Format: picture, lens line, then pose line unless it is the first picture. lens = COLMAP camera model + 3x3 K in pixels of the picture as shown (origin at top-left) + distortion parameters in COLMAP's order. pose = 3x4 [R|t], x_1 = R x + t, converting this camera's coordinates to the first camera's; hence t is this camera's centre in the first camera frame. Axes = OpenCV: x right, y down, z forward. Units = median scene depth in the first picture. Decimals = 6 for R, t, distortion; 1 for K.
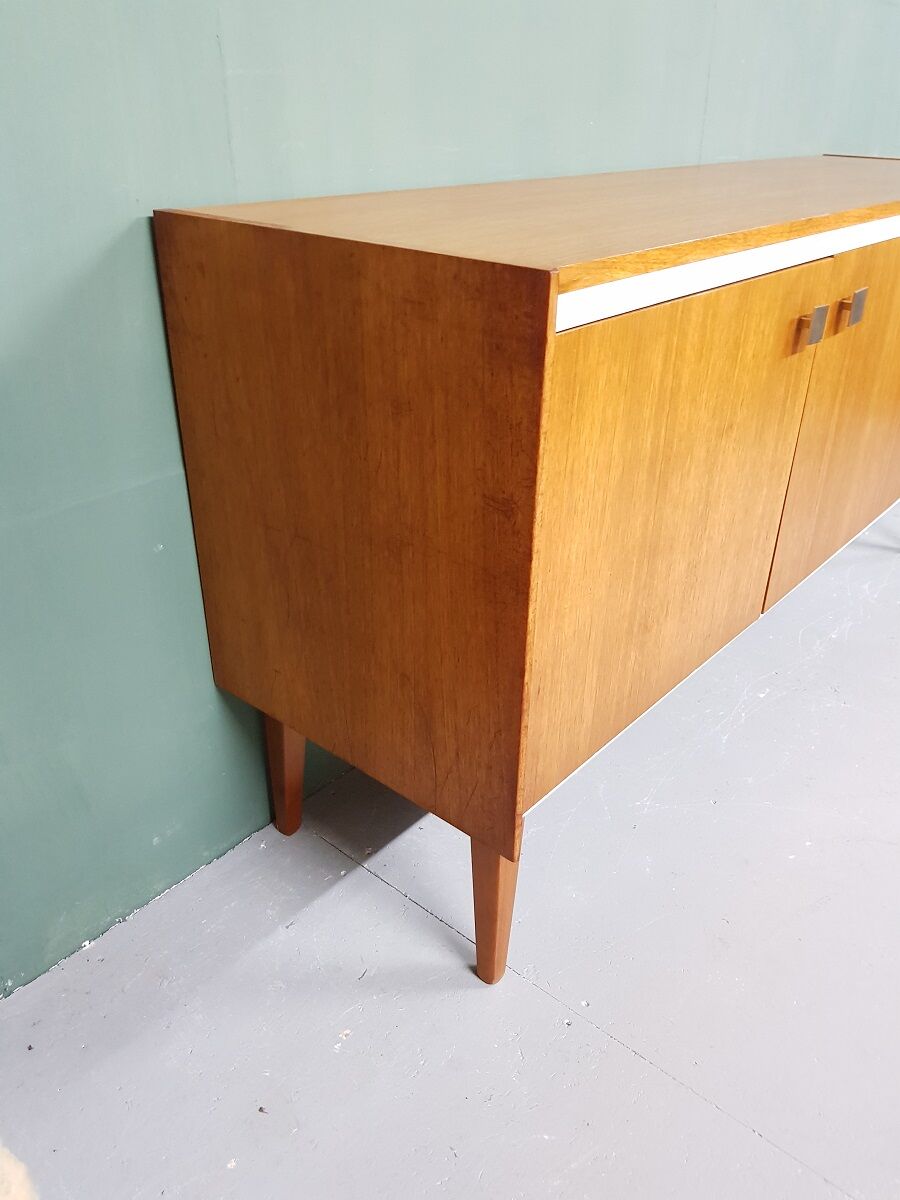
lens RADIAL K [[922.5, 0, 444.5], [0, 922.5, 607.2], [0, 0, 1]] dist [0.056101, -0.073515]
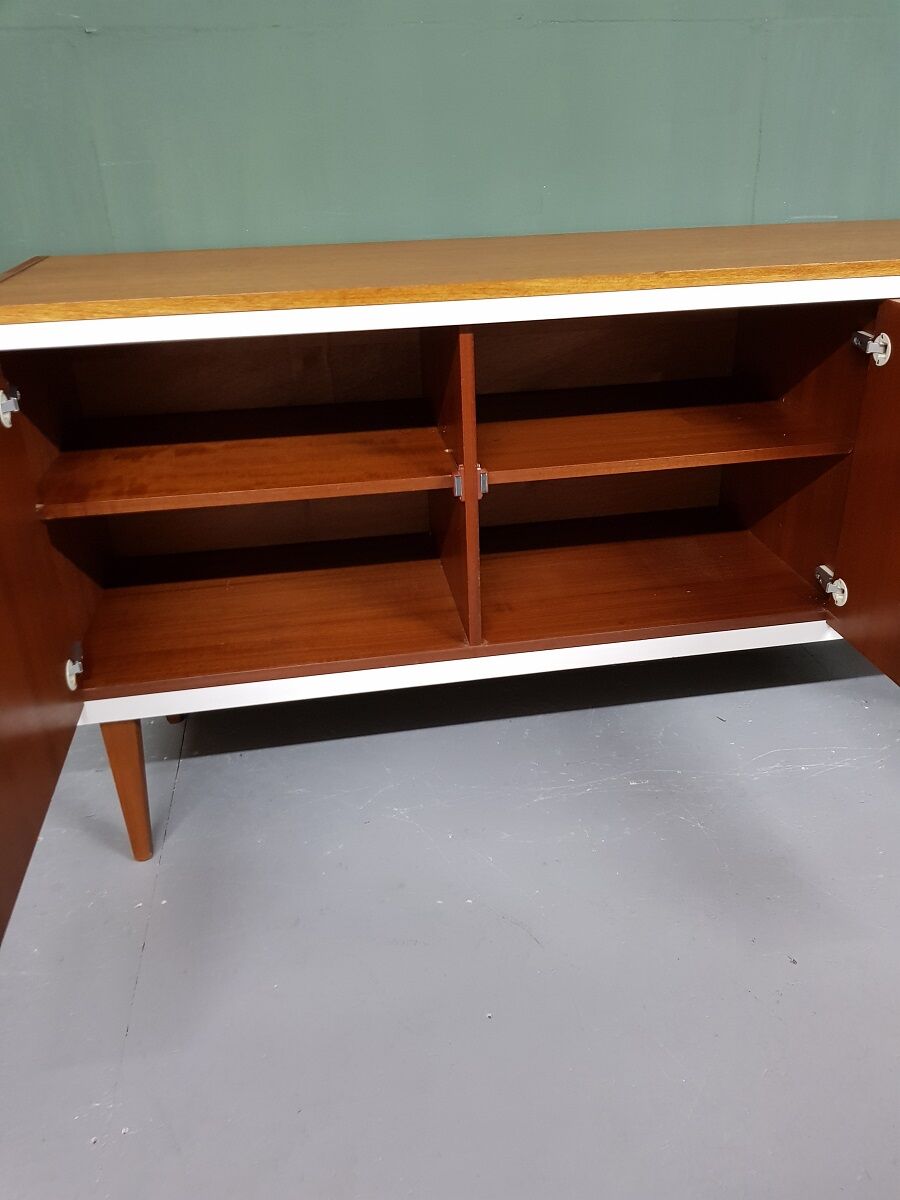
lens RADIAL K [[922.5, 0, 470.6], [0, 922.5, 618.2], [0, 0, 1]] dist [0.056101, -0.073515]
pose [[0.773482, 0.264738, -0.575881, 1.294562], [-0.273963, 0.958975, 0.072883, -0.164059], [0.571551, 0.101396, 0.814278, 0.222116]]
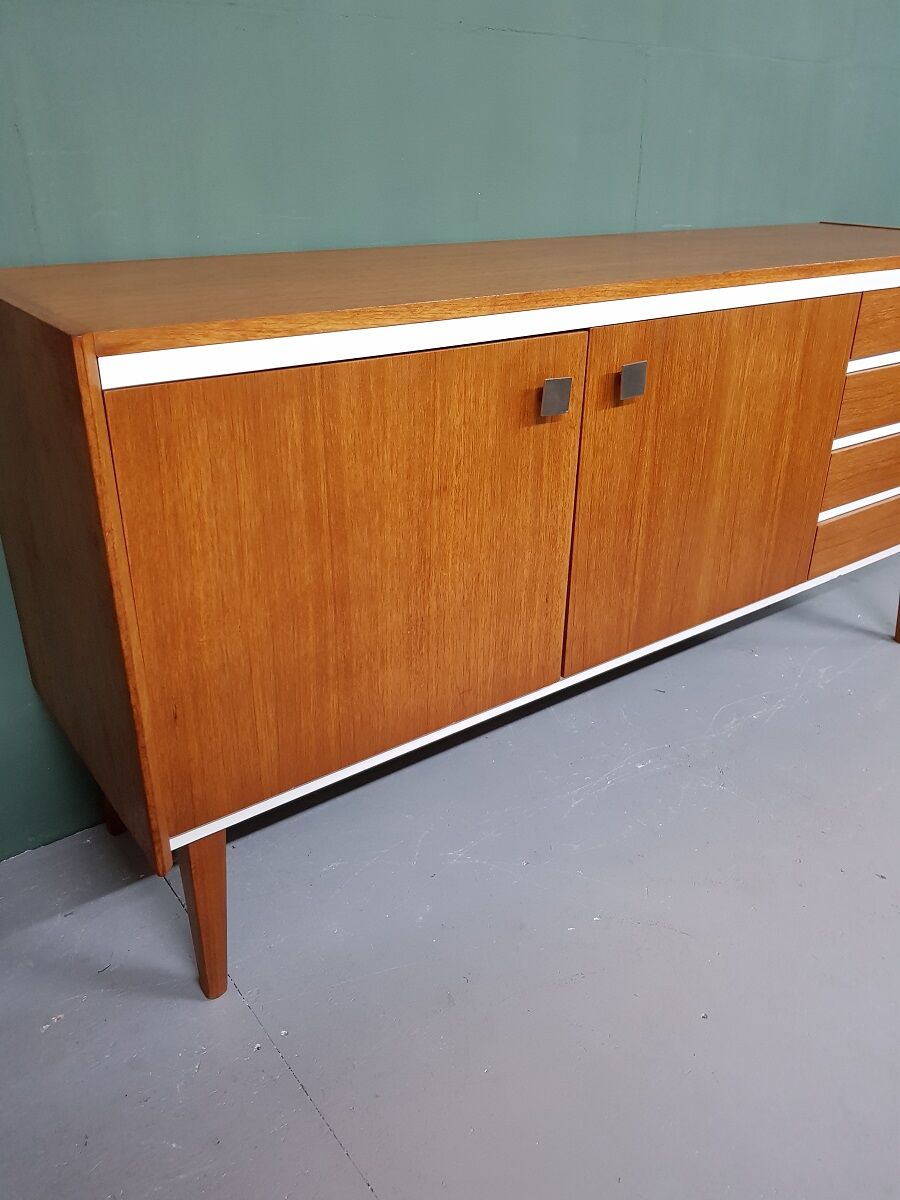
lens RADIAL K [[922.5, 0, 447.4], [0, 922.5, 604.0], [0, 0, 1]] dist [0.056101, -0.073515]
pose [[0.975765, 0.096576, -0.196356, 0.579444], [-0.106116, 0.993603, -0.038630, -0.028963], [0.191370, 0.058530, 0.979771, -0.003443]]
